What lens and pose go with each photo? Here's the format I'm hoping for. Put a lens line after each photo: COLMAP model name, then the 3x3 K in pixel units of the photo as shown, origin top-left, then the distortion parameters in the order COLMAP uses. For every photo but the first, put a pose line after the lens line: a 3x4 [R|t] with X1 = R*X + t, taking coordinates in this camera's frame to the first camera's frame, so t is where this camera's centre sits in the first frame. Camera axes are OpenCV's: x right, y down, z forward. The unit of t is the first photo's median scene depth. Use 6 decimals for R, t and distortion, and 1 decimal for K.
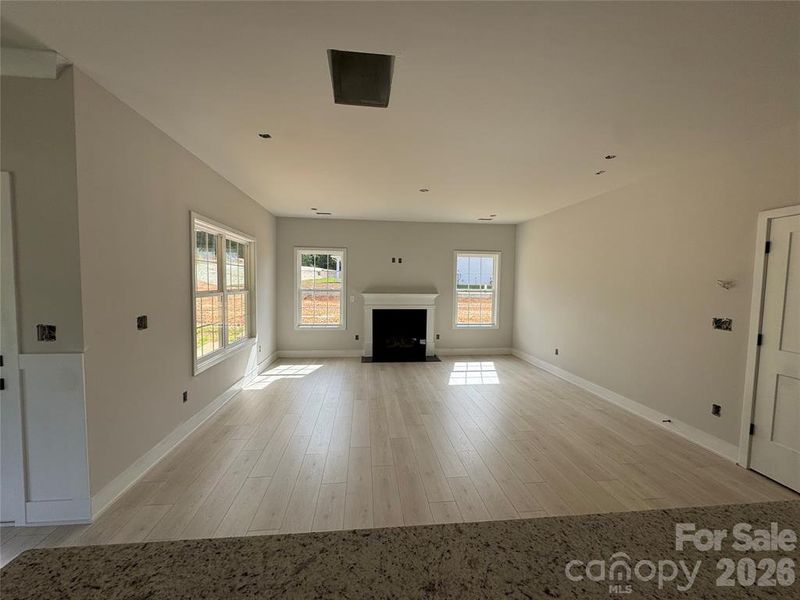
lens RADIAL K [[321.5, 0, 400.0], [0, 321.5, 300.0], [0, 0, 1]] dist [-0.000098, 0.000067]
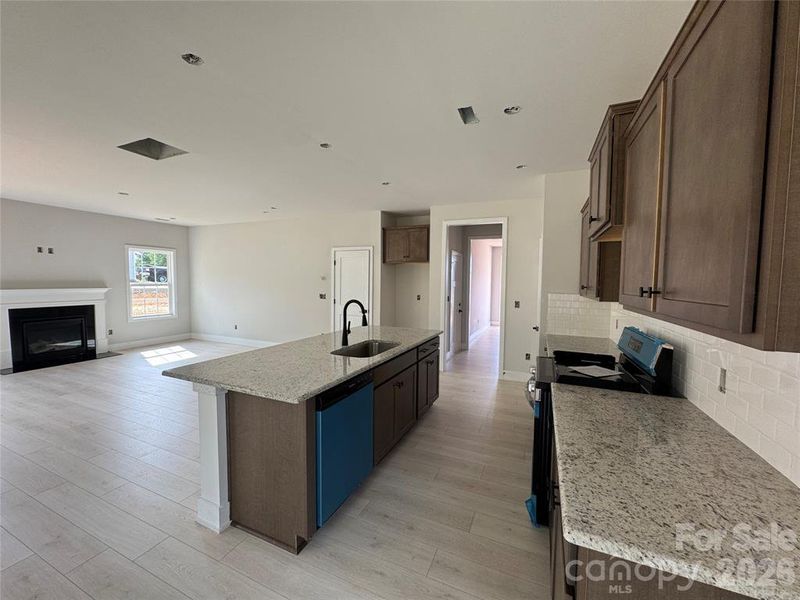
lens RADIAL K [[321.5, 0, 400.0], [0, 321.5, 300.0], [0, 0, 1]] dist [-0.000098, 0.000067]
pose [[0.499996, -0.058447, 0.864053, -0.286419], [0.042080, 0.998181, 0.043170, 0.012682], [-0.865005, 0.014774, 0.501546, -0.252860]]
